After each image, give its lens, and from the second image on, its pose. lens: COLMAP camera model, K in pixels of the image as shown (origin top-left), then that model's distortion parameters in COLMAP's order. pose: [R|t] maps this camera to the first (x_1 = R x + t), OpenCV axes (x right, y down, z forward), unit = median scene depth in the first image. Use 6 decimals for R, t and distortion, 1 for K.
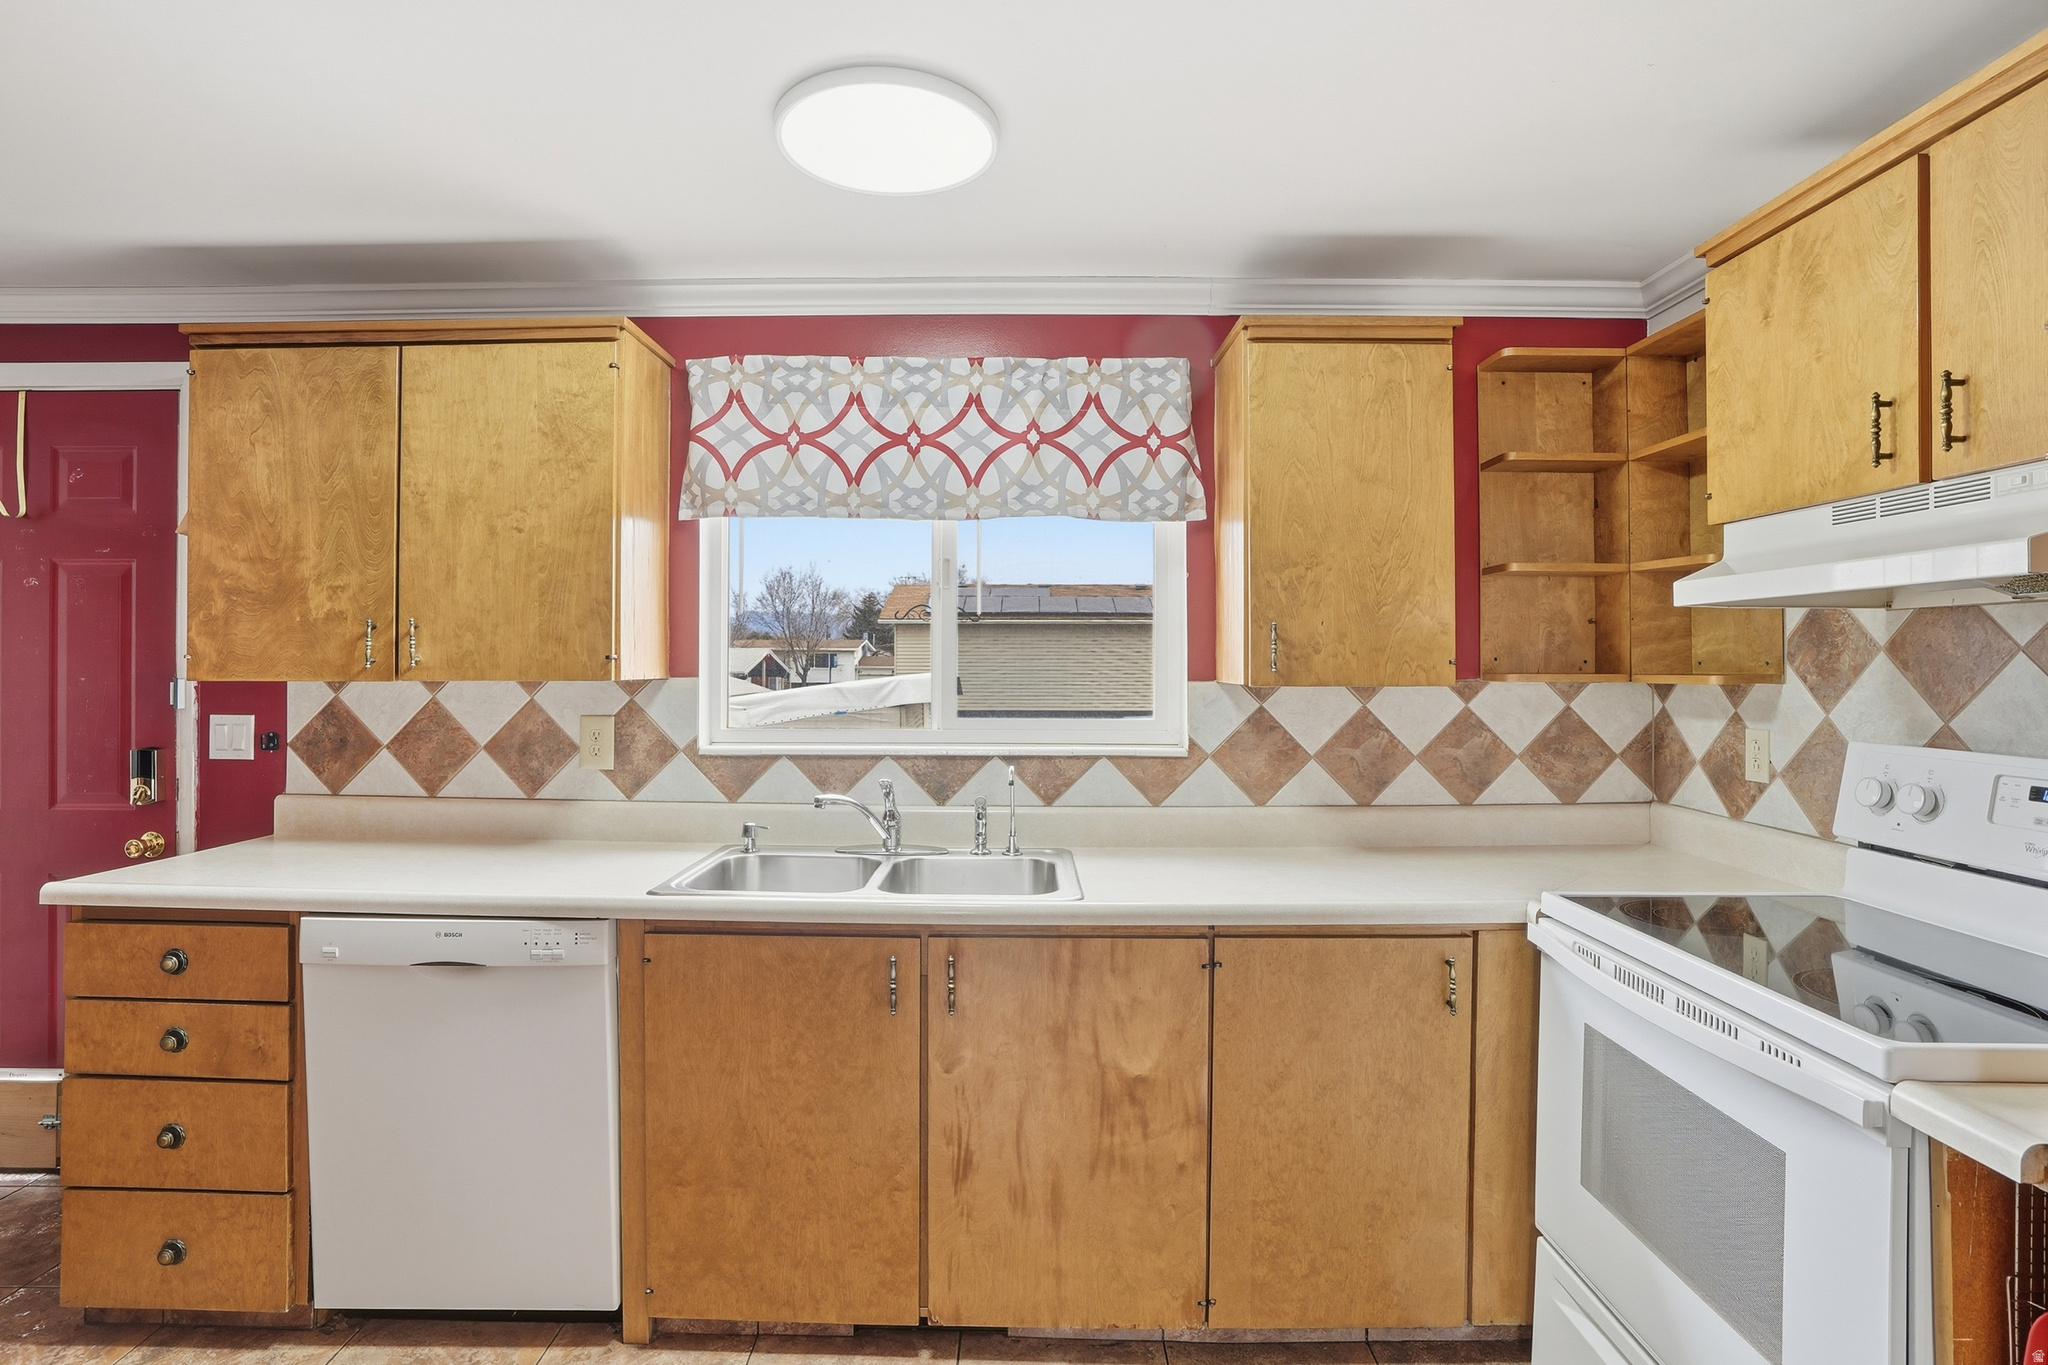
lens RADIAL K [[1042.9, 0, 1023.5], [0, 1042.9, 665.1], [0, 0, 1]] dist [-0.044554, 0.000233]
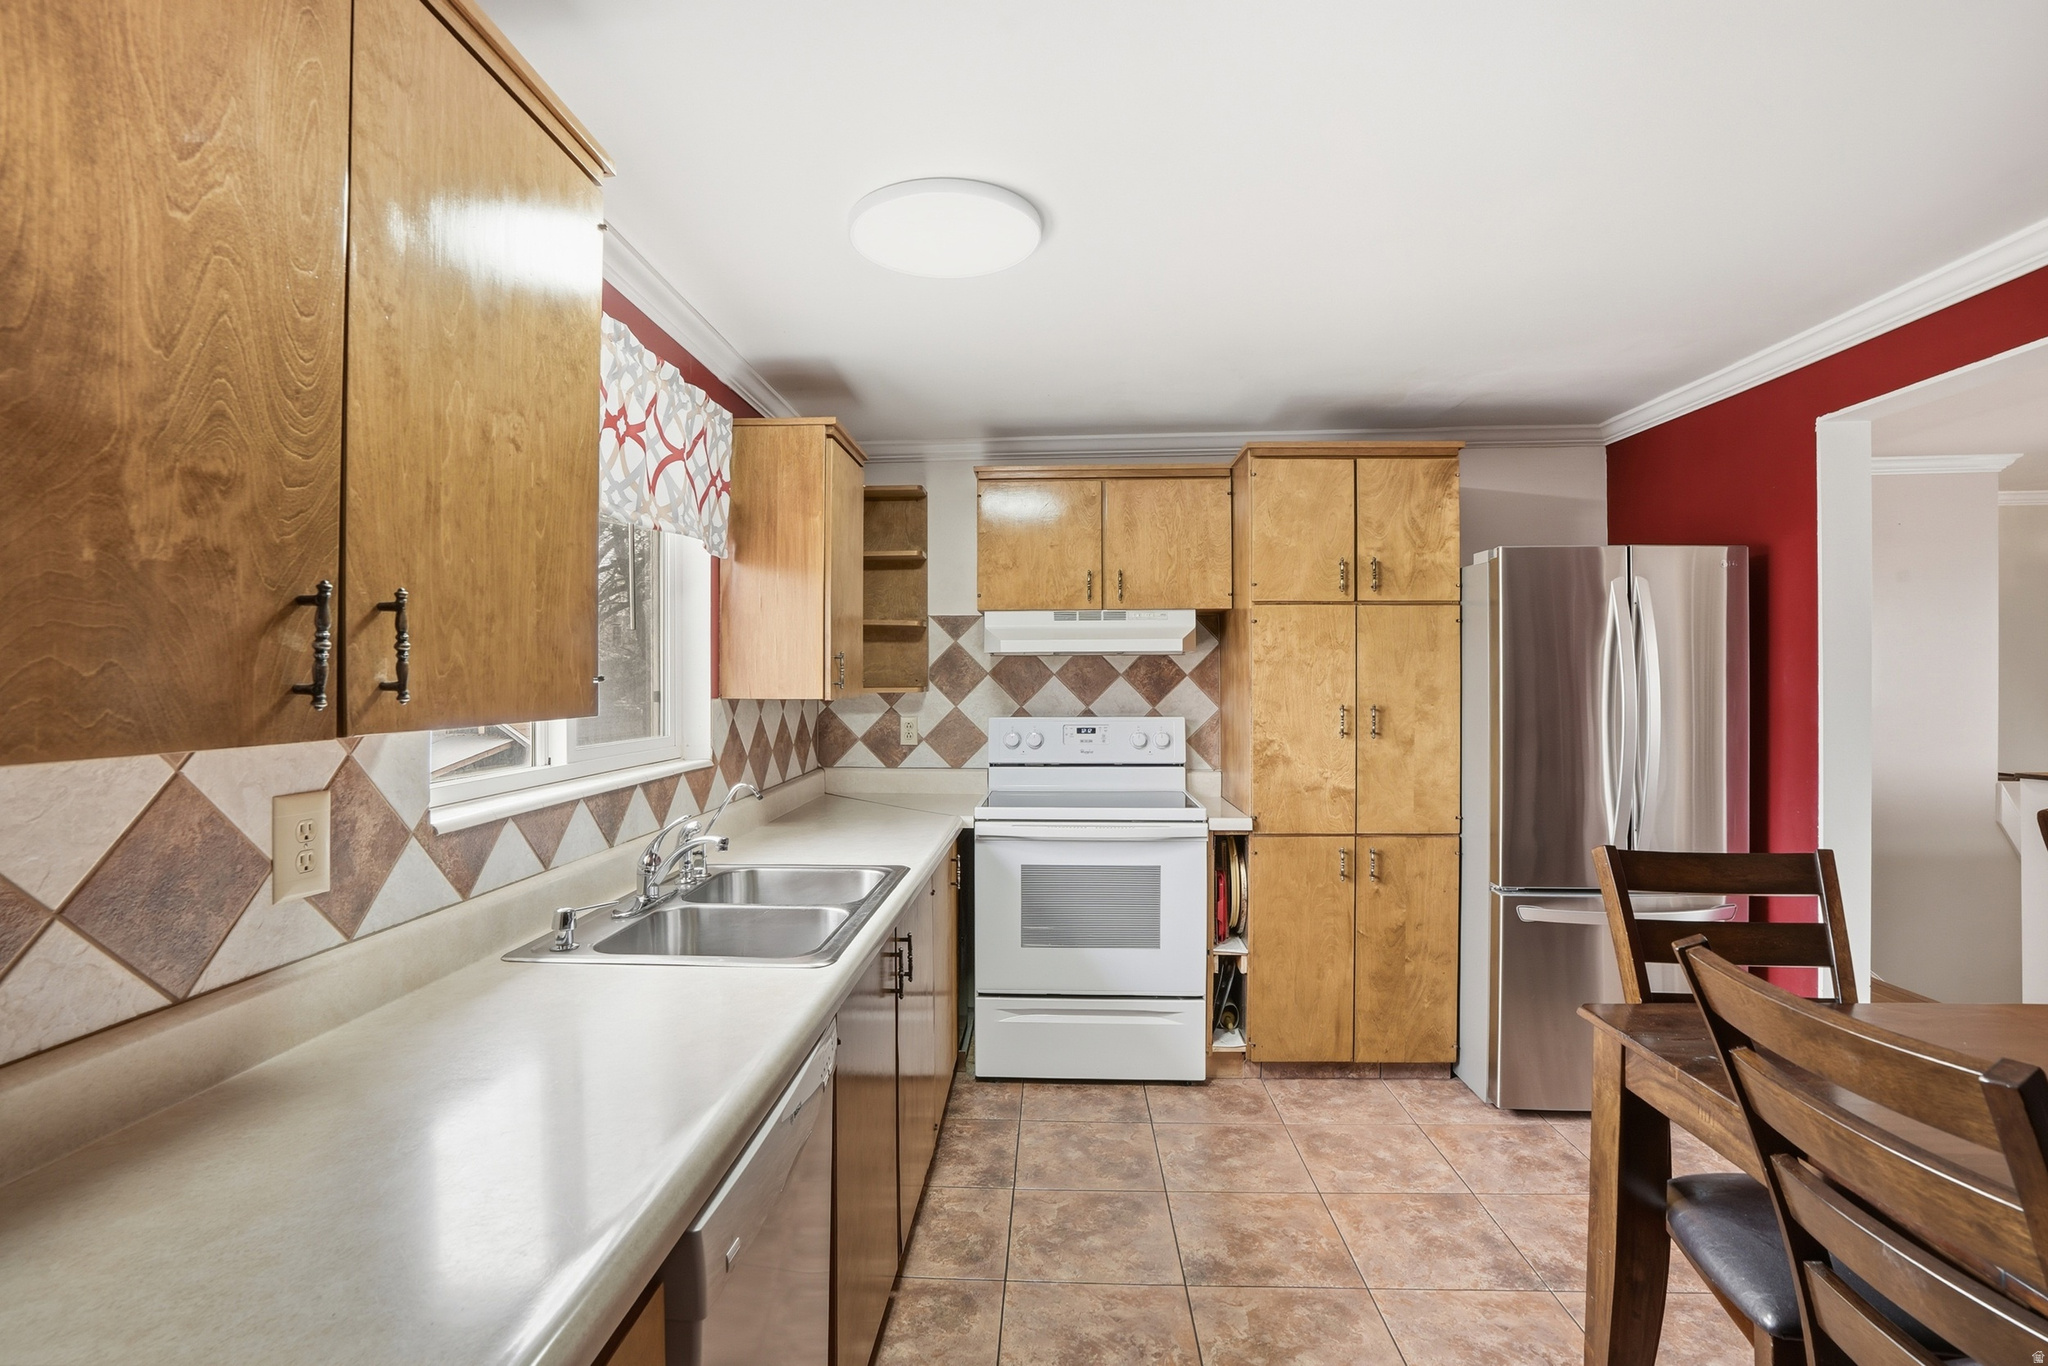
lens RADIAL K [[943.0, 0, 1021.2], [0, 943.0, 684.5], [0, 0, 1]] dist [-0.005818, 0.000087]
pose [[0.047441, -0.008147, 0.998841, -0.974299], [0.004274, 0.999959, 0.007954, -0.007629], [-0.998865, 0.003891, 0.047474, 0.709646]]
